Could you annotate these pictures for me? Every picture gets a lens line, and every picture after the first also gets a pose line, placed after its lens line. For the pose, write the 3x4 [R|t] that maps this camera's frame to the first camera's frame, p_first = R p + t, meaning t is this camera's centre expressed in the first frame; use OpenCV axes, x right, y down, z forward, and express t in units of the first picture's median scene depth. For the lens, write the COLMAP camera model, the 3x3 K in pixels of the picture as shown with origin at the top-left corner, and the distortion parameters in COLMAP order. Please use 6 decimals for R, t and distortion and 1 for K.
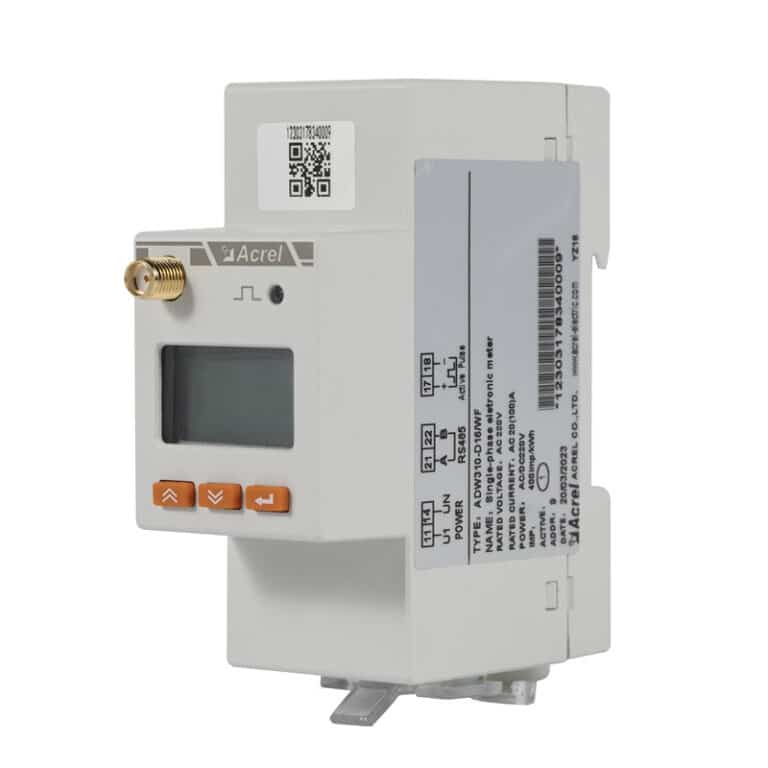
lens RADIAL K [[4119.1, 0, 384.0], [0, 4119.1, 384.0], [0, 0, 1]] dist [-0.029441, 4.519612]
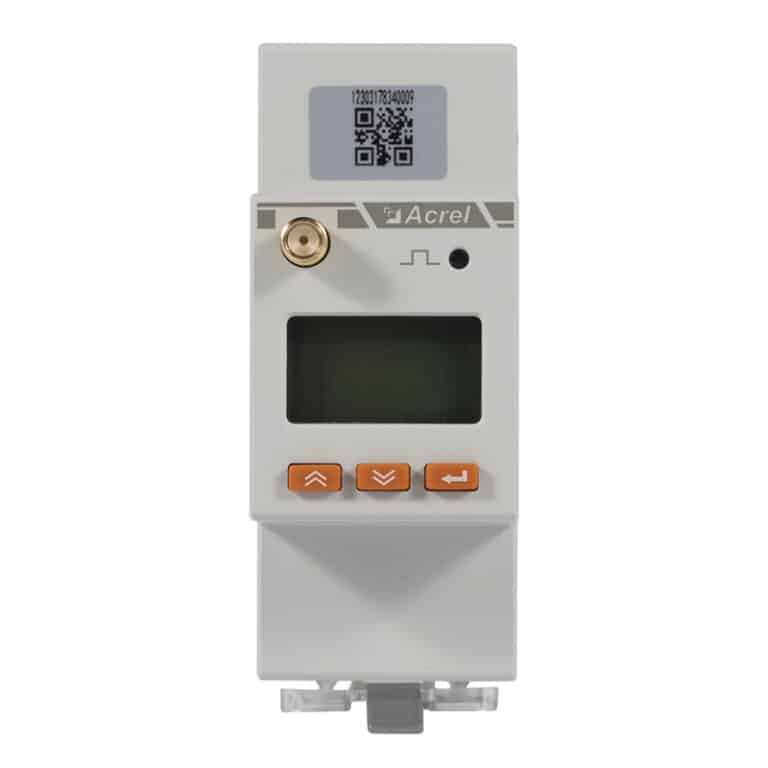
lens RADIAL K [[4119.1, 0, 384.0], [0, 4119.1, 384.0], [0, 0, 1]] dist [-0.029441, 4.519612]
pose [[0.783381, 0.018582, 0.621264, -0.593390], [0.023936, 0.997910, -0.060029, 0.059798], [-0.621081, 0.061896, 0.781299, 0.267977]]
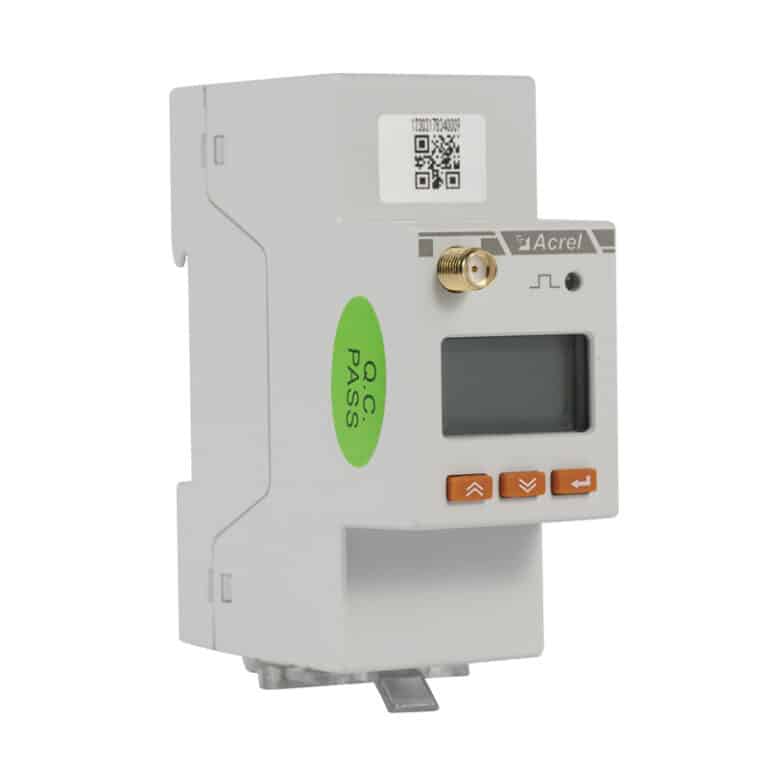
lens RADIAL K [[4119.1, 0, 384.0], [0, 4119.1, 384.0], [0, 0, 1]] dist [-0.029441, 4.519612]
pose [[0.306857, -0.034223, 0.951140, -0.970322], [0.056380, 0.998252, 0.017729, -0.016336], [-0.950084, 0.048185, 0.308250, 0.697723]]
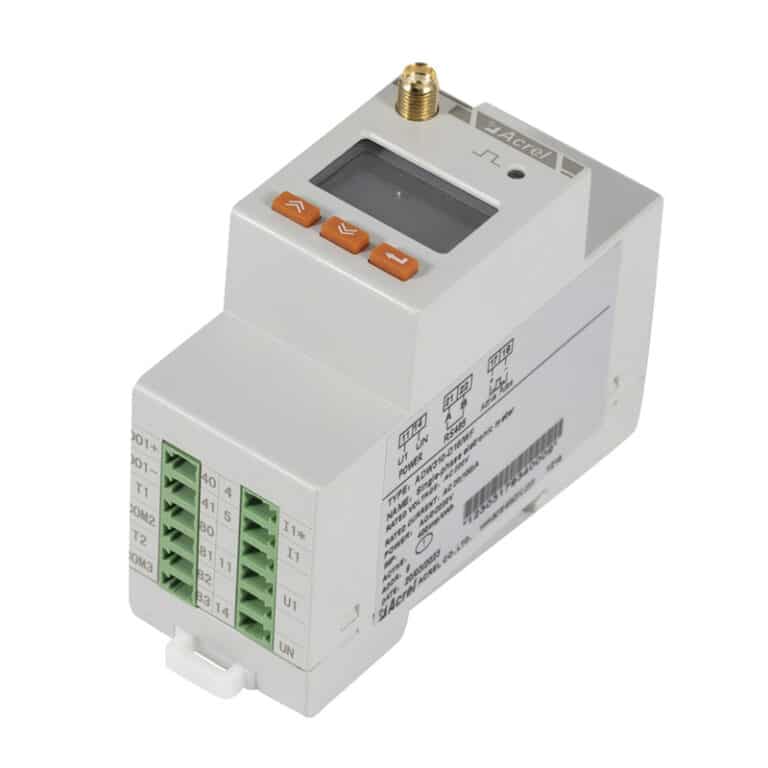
lens RADIAL K [[4119.1, 0, 384.0], [0, 4119.1, 384.0], [0, 0, 1]] dist [-0.029441, 4.519612]
pose [[0.577538, 0.809183, 0.108040, -0.111045], [-0.590474, 0.505445, -0.629179, 0.660850], [-0.563729, 0.299580, 0.769715, 0.211170]]
